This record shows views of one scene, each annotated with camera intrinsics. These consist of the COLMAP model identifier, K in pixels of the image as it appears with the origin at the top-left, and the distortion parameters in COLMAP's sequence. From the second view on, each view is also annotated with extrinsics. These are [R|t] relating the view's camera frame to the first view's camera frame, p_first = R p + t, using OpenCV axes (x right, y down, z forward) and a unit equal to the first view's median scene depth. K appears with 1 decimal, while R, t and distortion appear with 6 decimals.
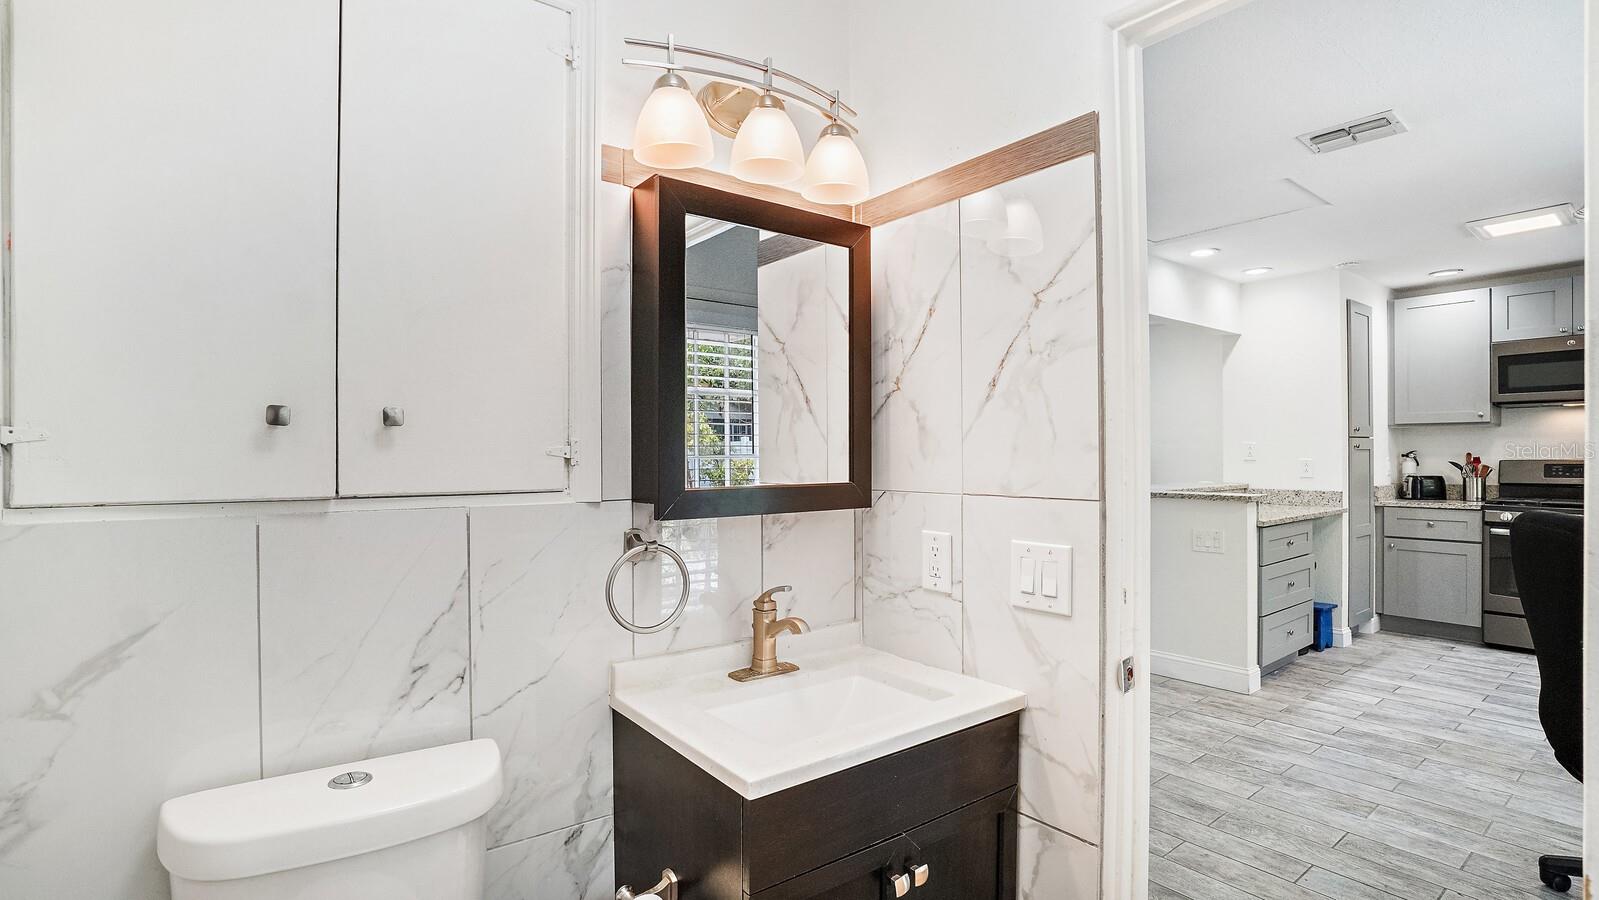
lens RADIAL K [[720.7, 0, 822.6], [0, 720.7, 455.5], [0, 0, 1]] dist [-0.061920, 0.020998]
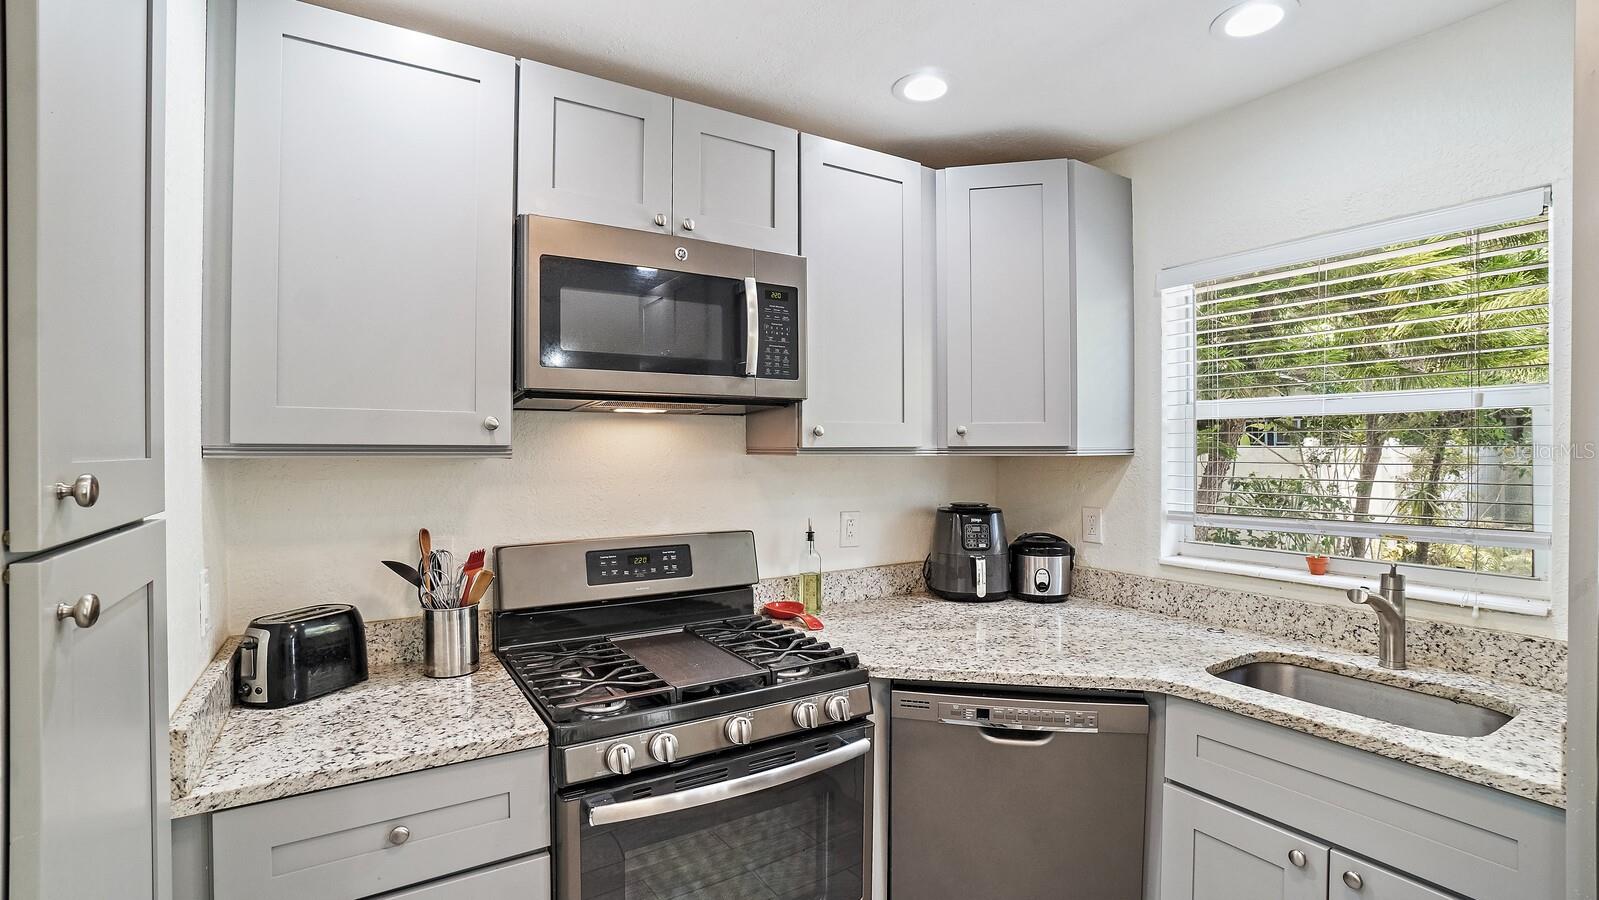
lens RADIAL K [[744.3, 0, 795.4], [0, 744.3, 455.5], [0, 0, 1]] dist [-0.058273, 0.023155]
pose [[0.091004, -0.002064, 0.995848, 0.627389], [-0.001648, 0.999996, 0.002224, -0.045709], [-0.995849, -0.001844, 0.091000, 0.842535]]
